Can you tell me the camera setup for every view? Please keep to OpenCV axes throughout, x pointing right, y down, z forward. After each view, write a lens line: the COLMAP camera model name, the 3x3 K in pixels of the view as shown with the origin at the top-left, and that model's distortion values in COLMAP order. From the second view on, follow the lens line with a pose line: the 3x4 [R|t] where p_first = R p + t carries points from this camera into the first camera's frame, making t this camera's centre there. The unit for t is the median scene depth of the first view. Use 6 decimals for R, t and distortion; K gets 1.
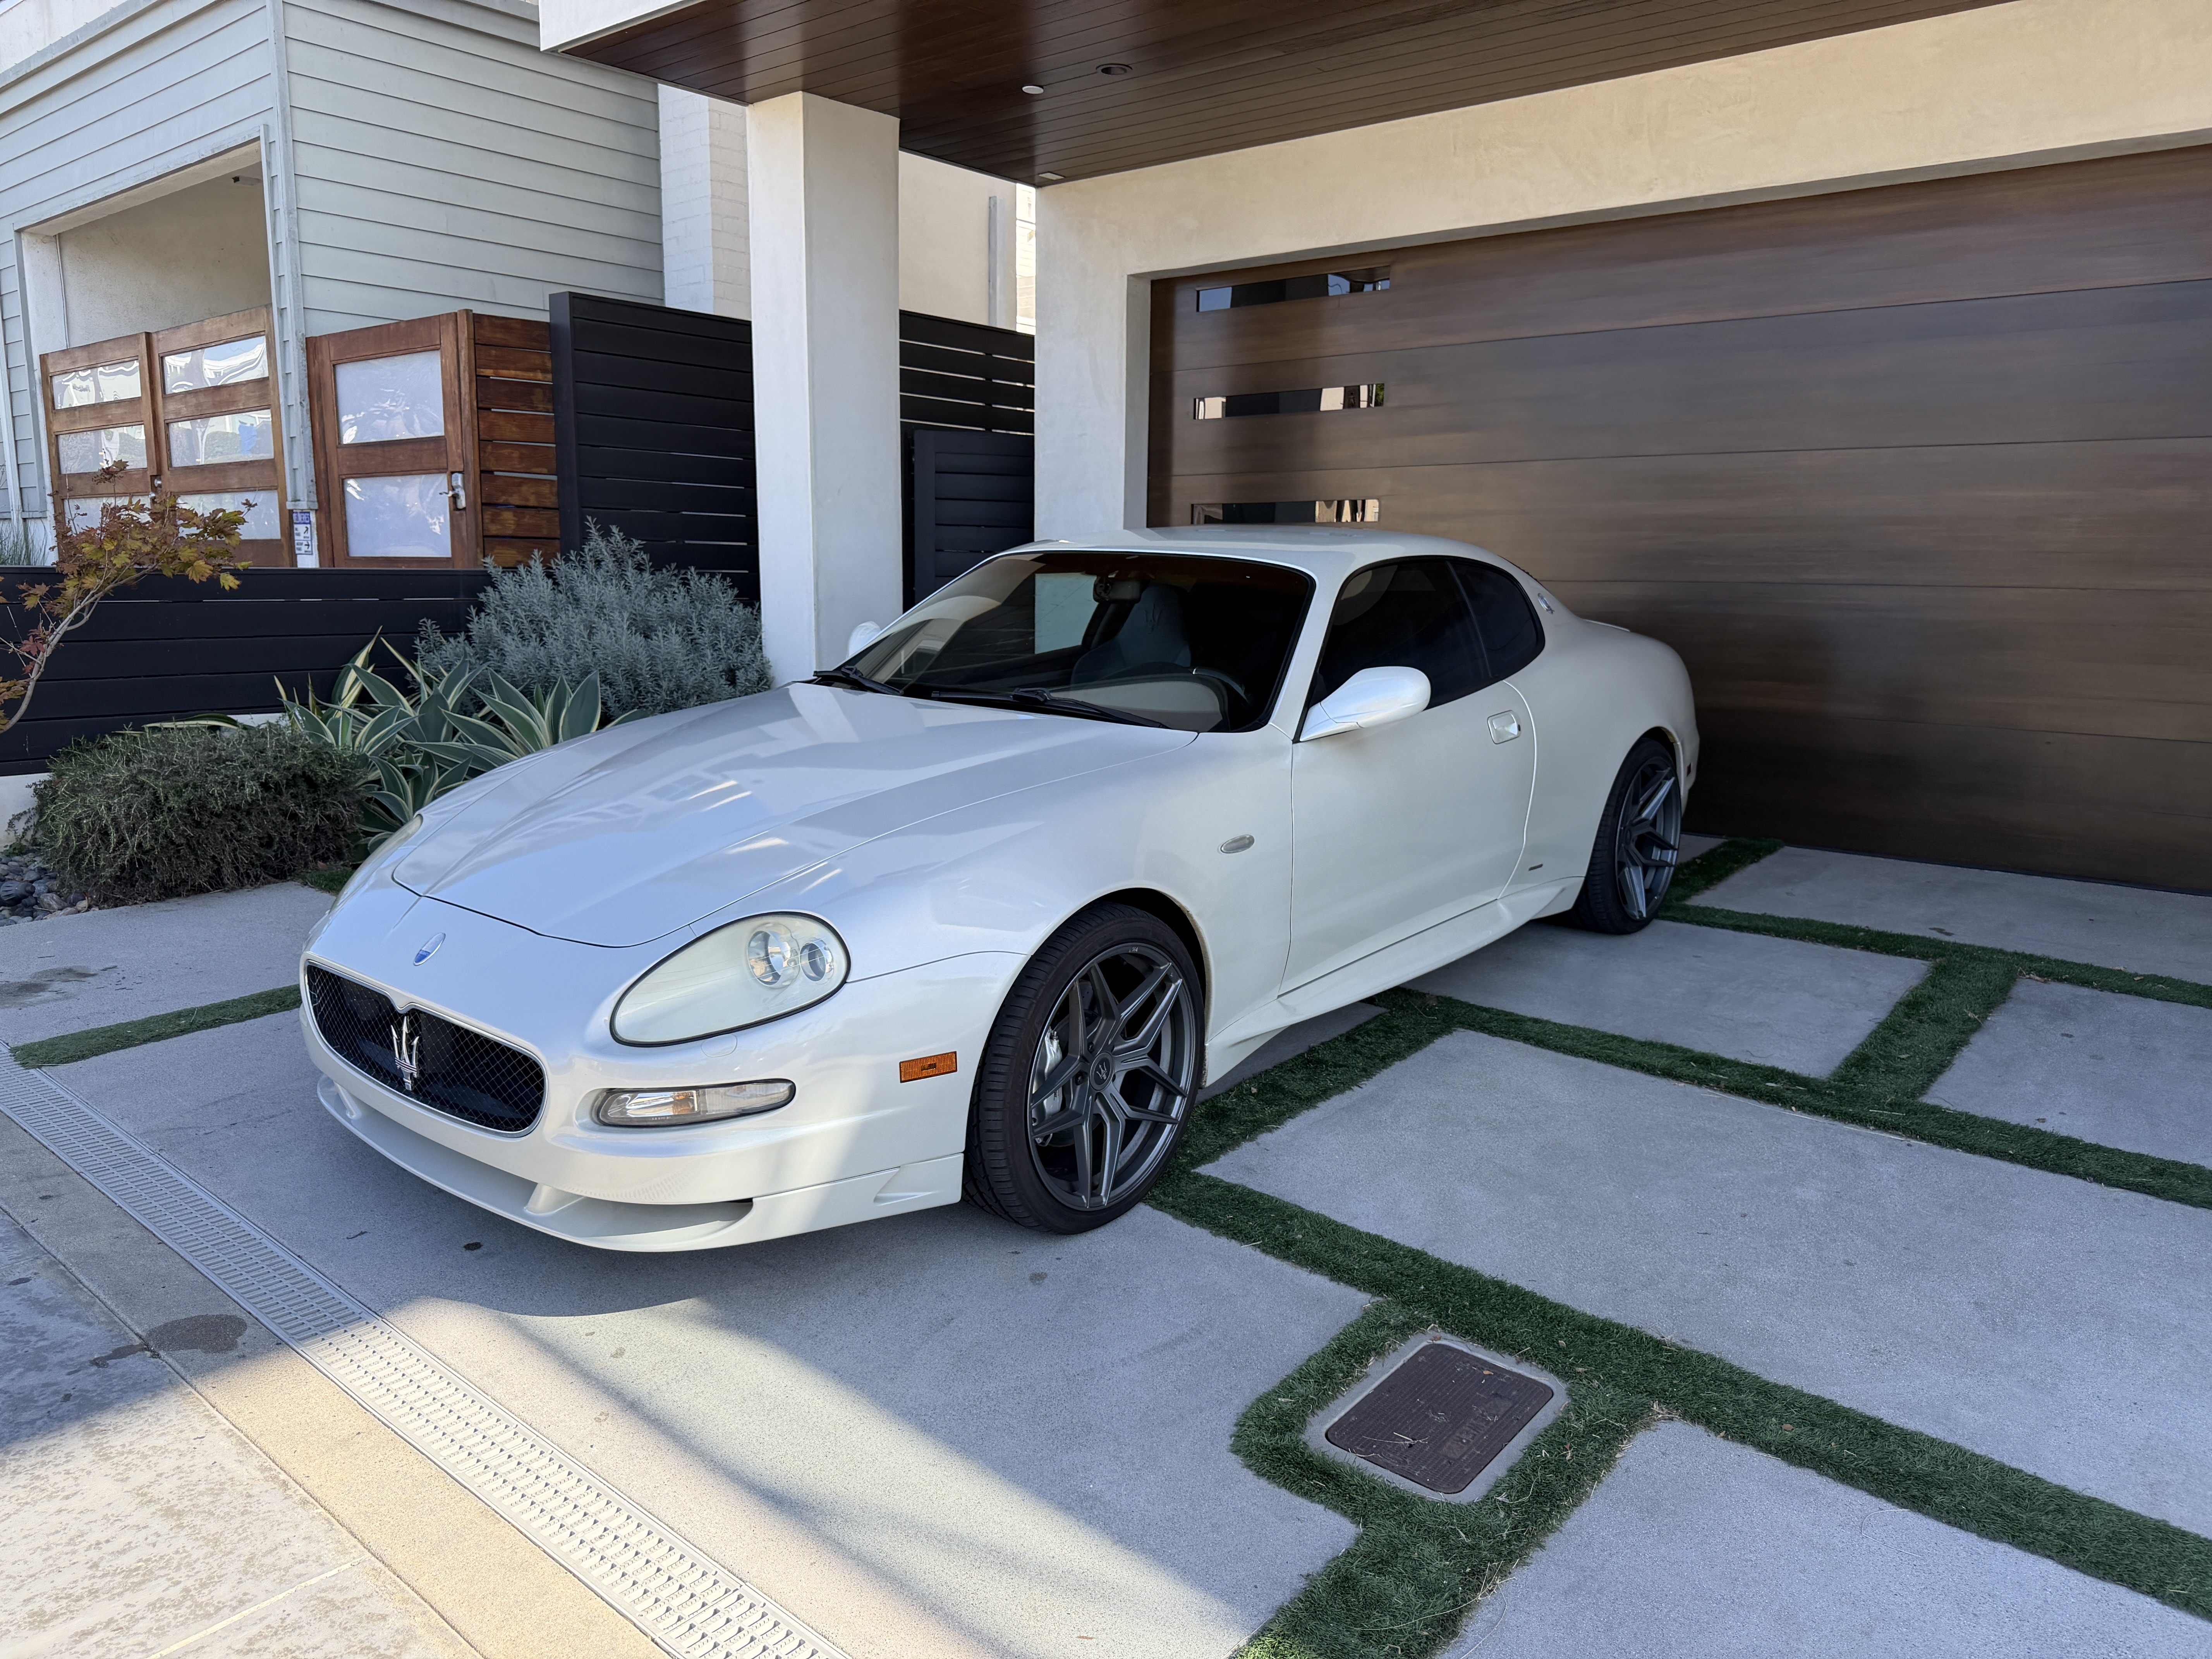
lens RADIAL K [[1555.5, 0, 1094.9], [0, 1555.5, 820.9], [0, 0, 1]] dist [0.030776, -0.036631]
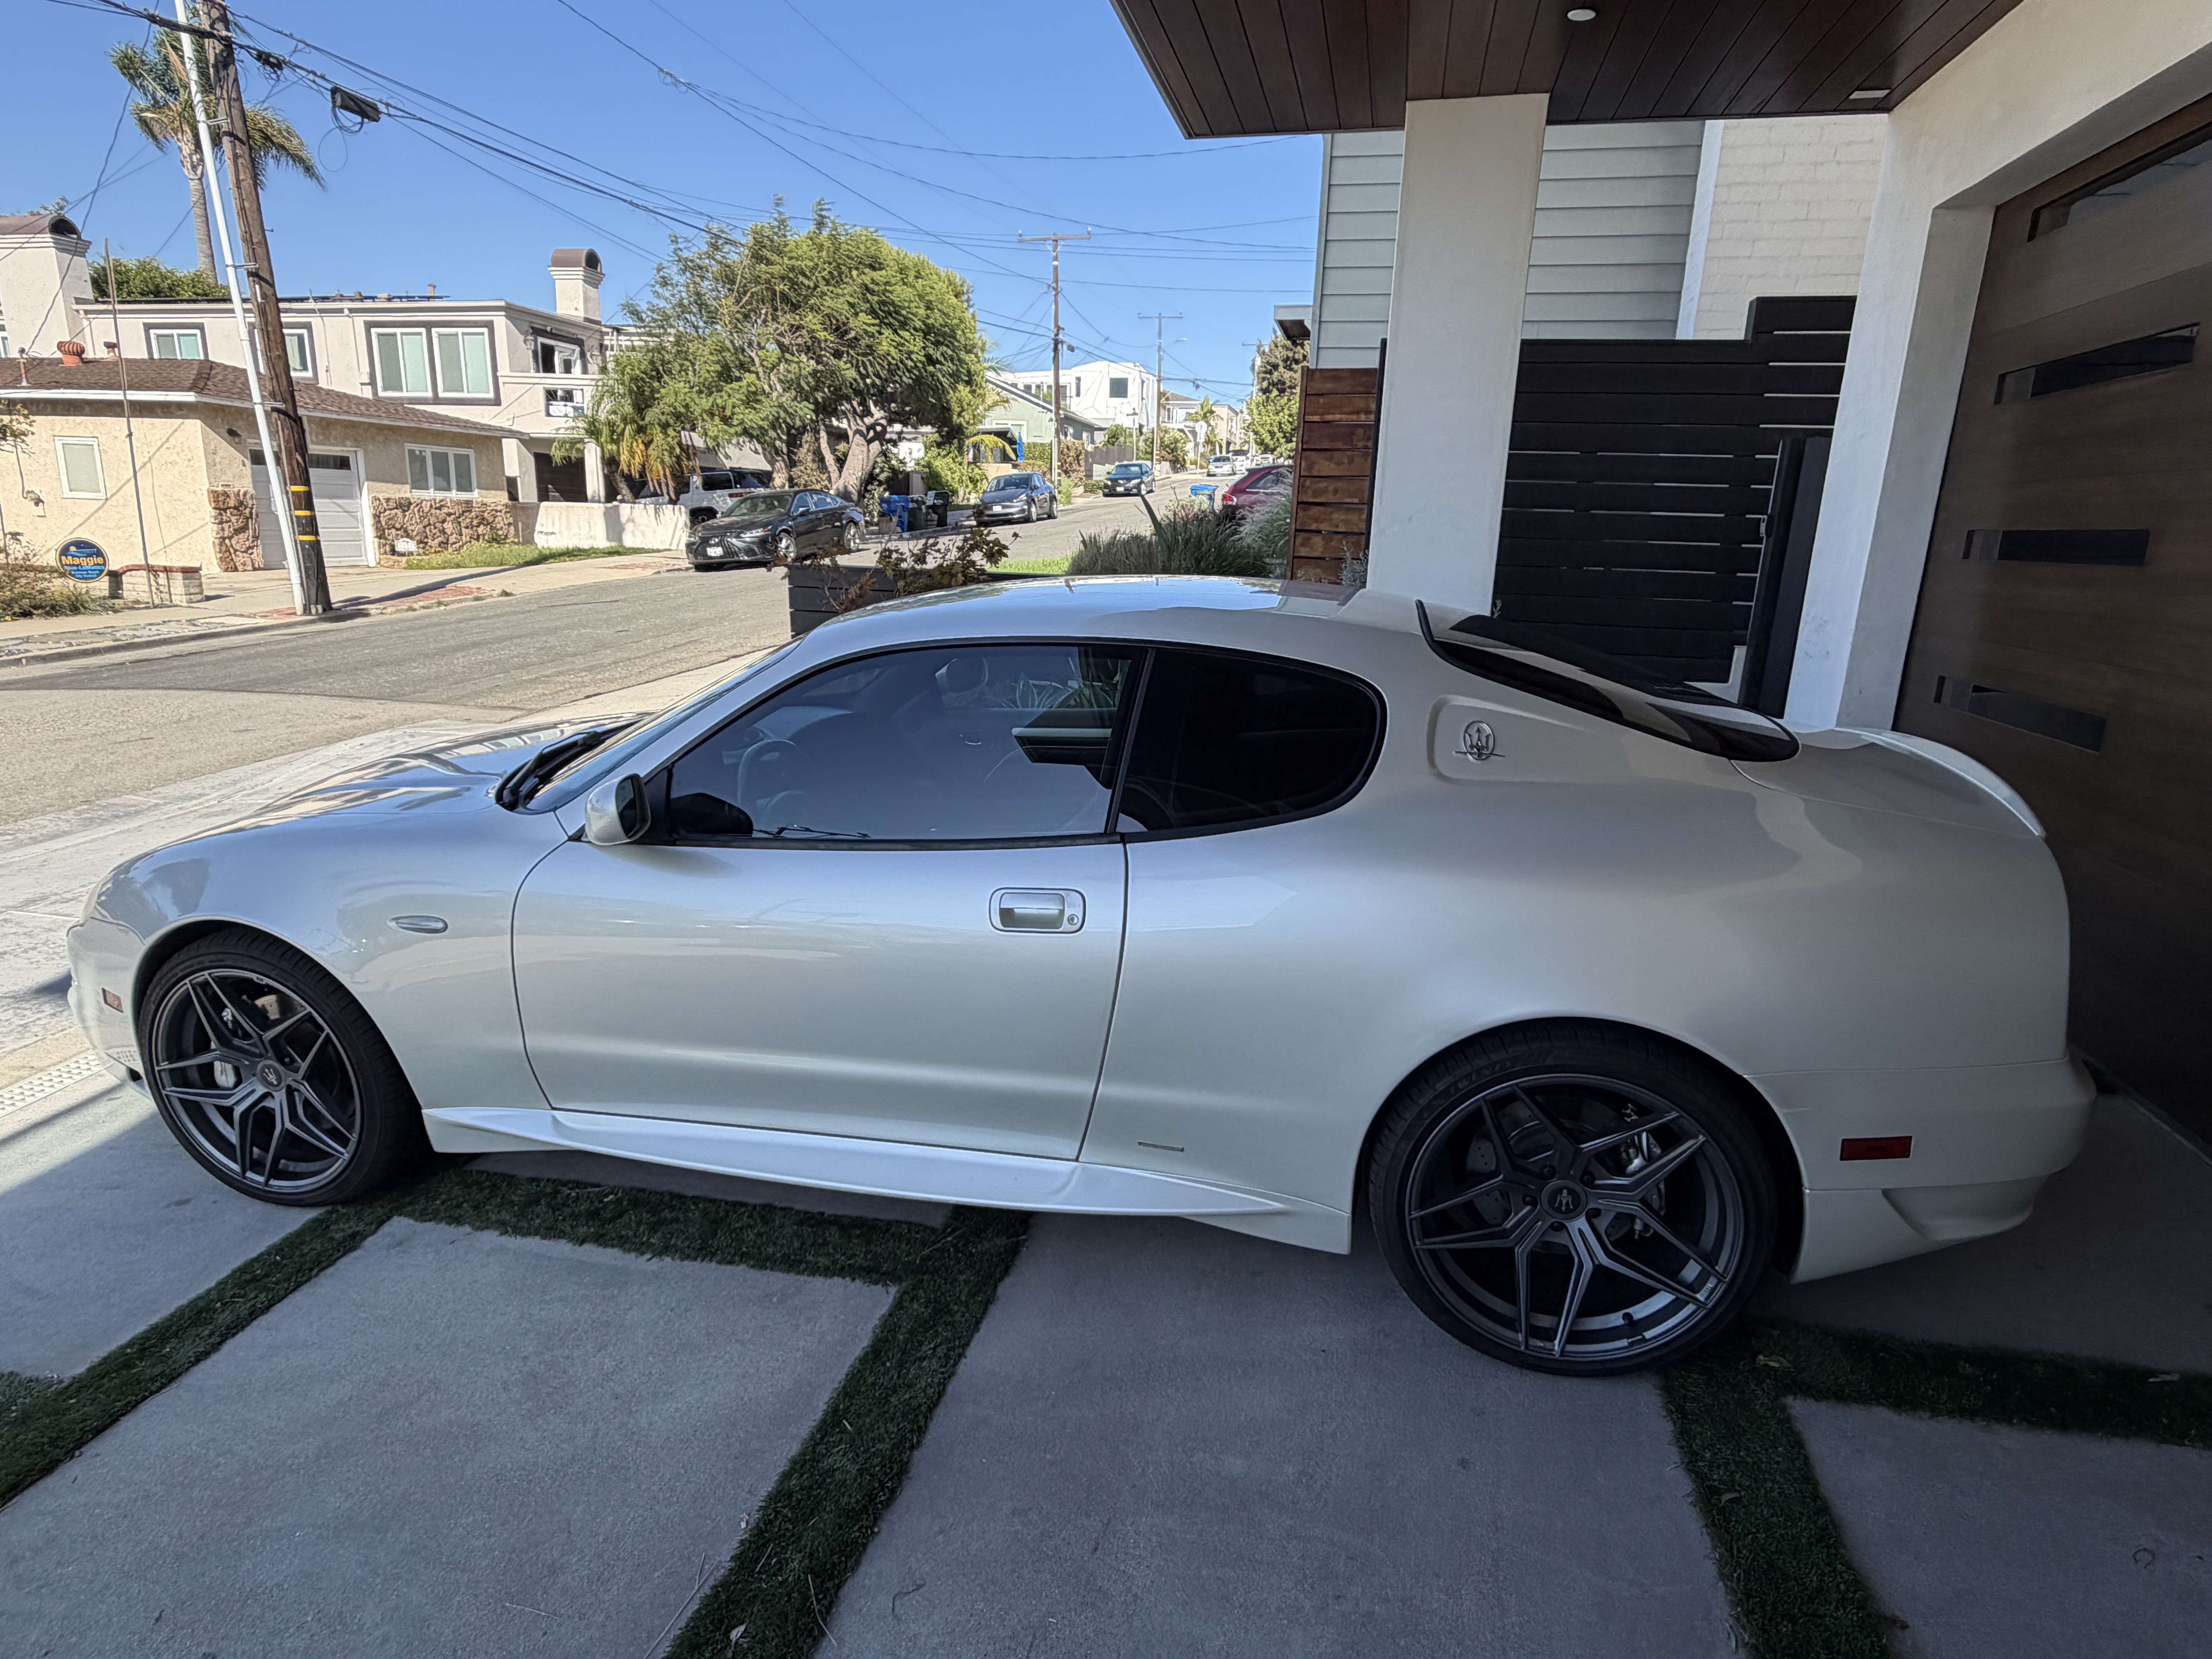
lens RADIAL K [[1202.5, 0, 1108.3], [0, 1202.5, 838.2], [0, 0, 1]] dist [0.002665, -0.000934]
pose [[0.455342, 0.226946, -0.860906, 0.596110], [-0.167199, 0.971559, 0.167683, -0.153983], [0.874476, 0.067589, 0.480337, 0.658248]]
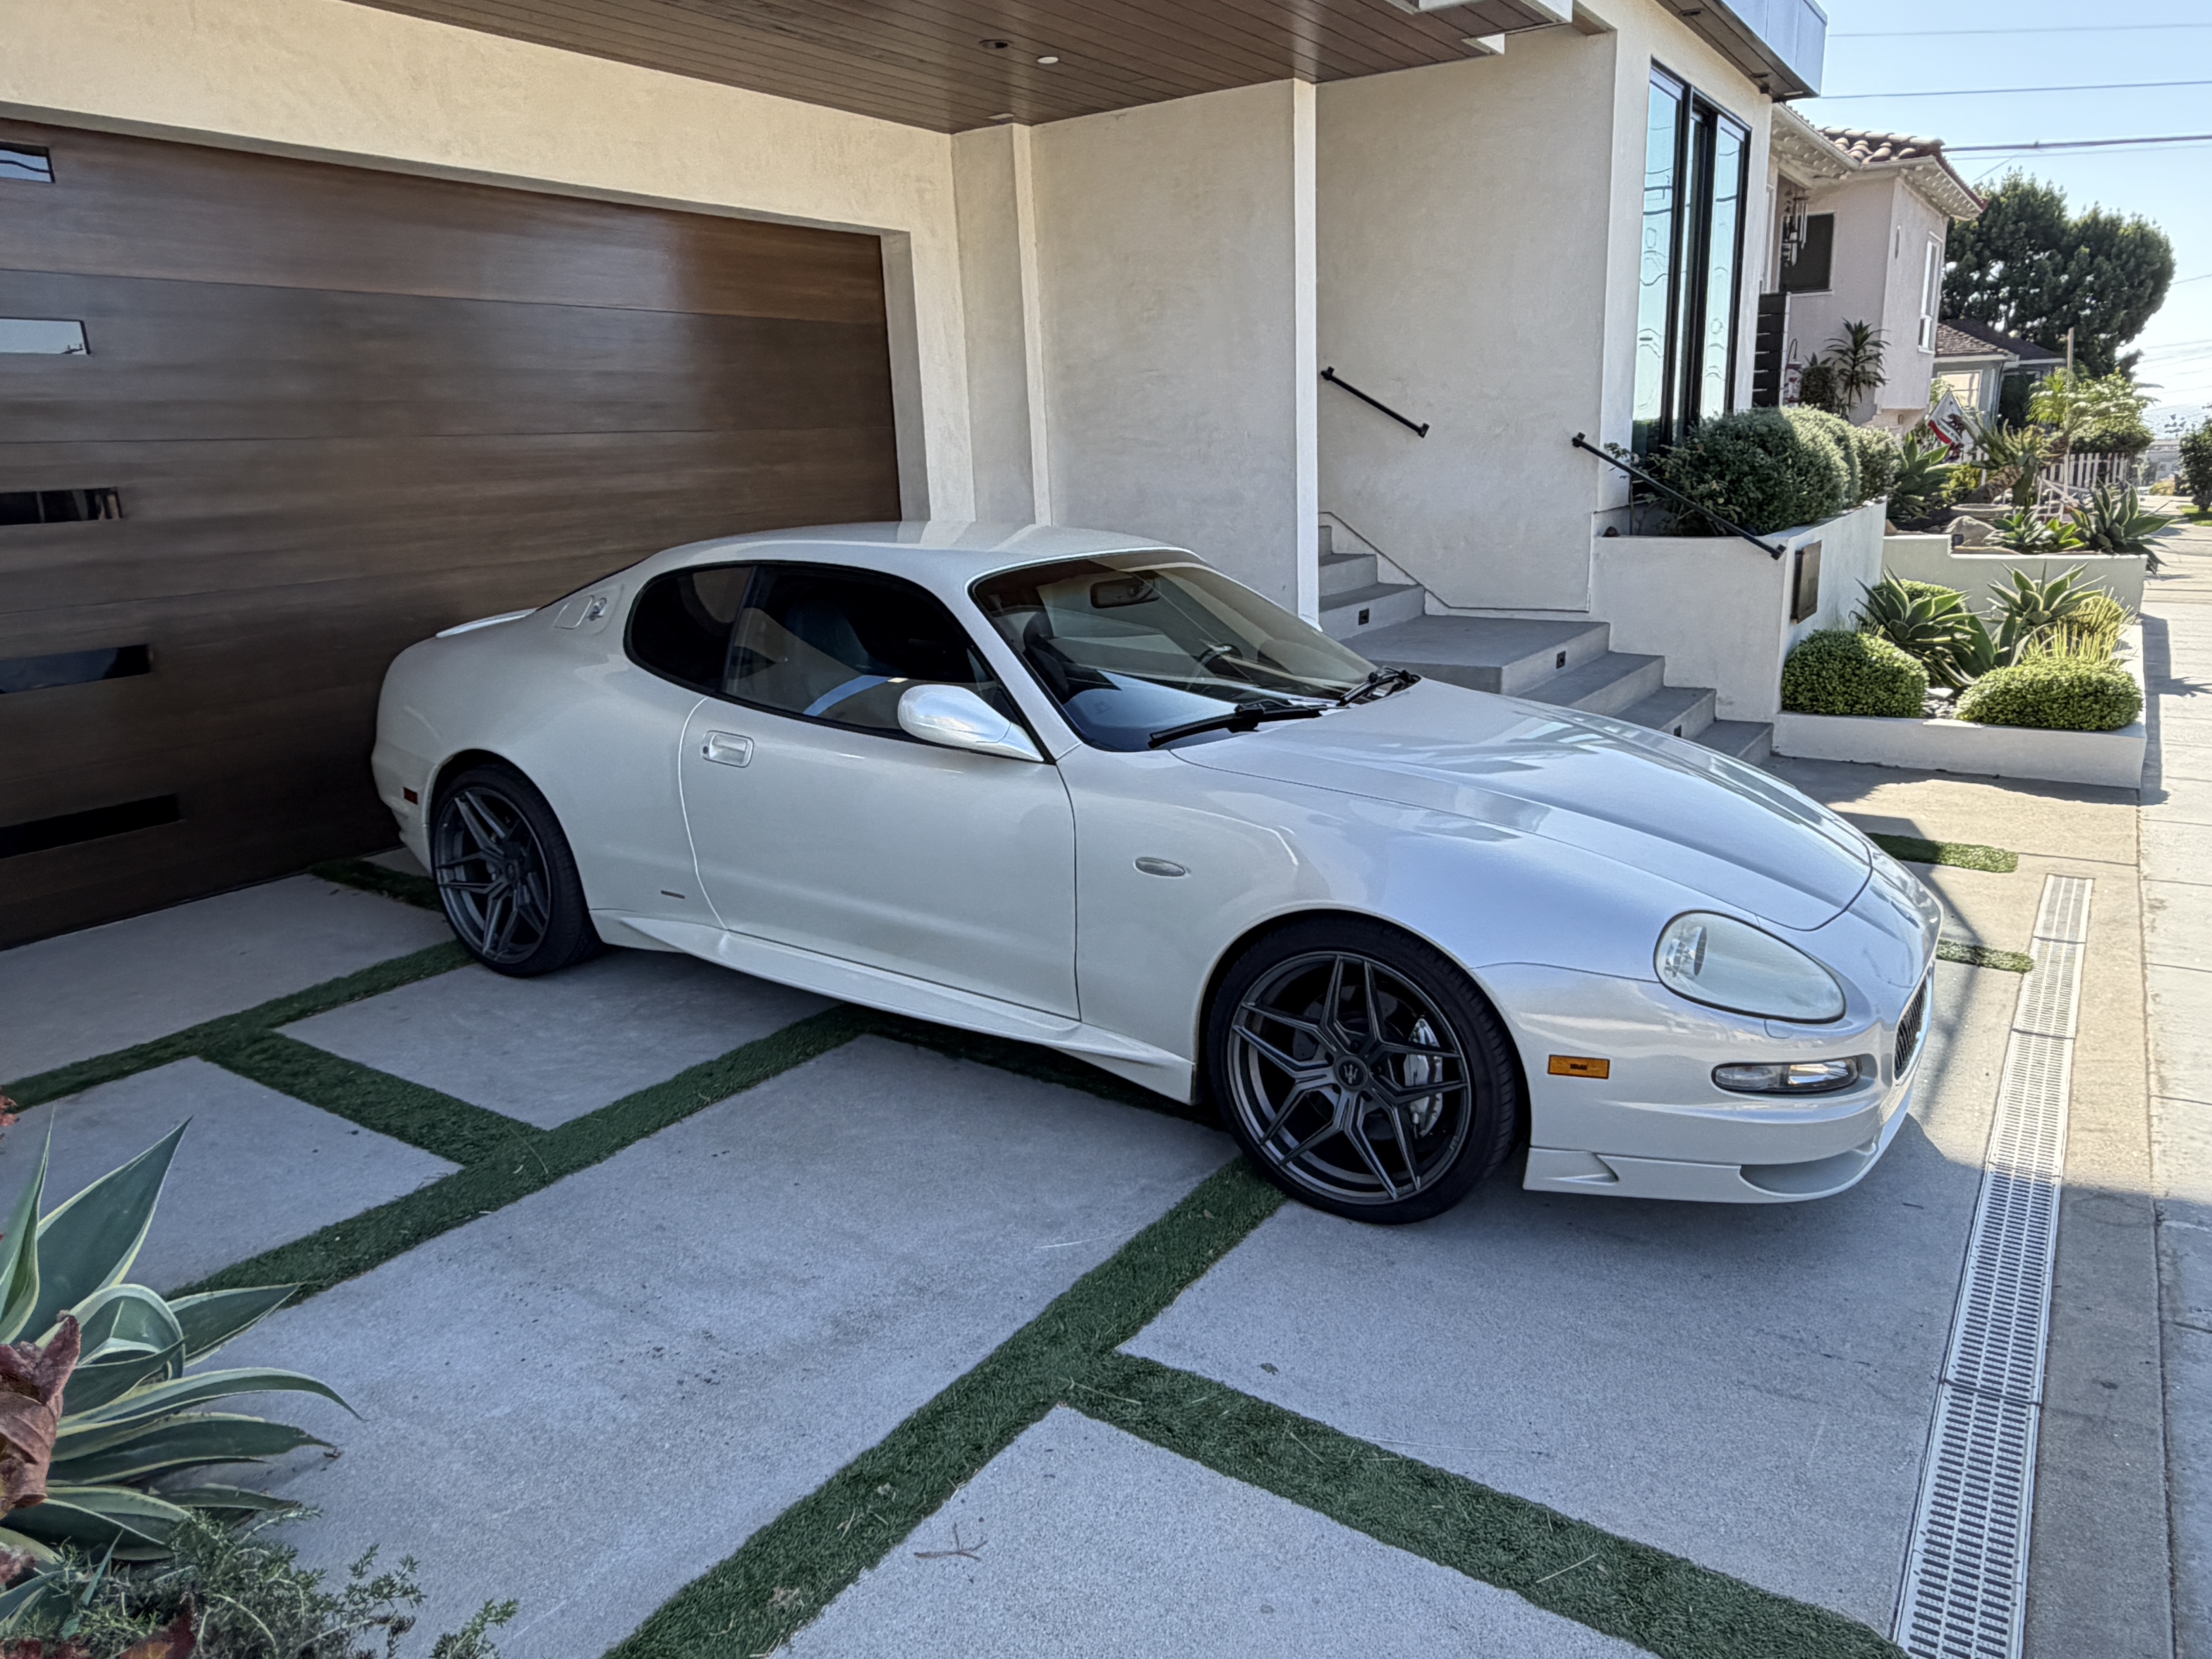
lens RADIAL K [[1502.7, 0, 1092.6], [0, 1502.7, 841.1], [0, 0, 1]] dist [0.000732, -0.001474]
pose [[-0.109532, -0.261423, 0.958990, -0.803648], [0.199086, 0.939474, 0.278842, -0.229929], [-0.973842, 0.221464, -0.050857, 0.924519]]
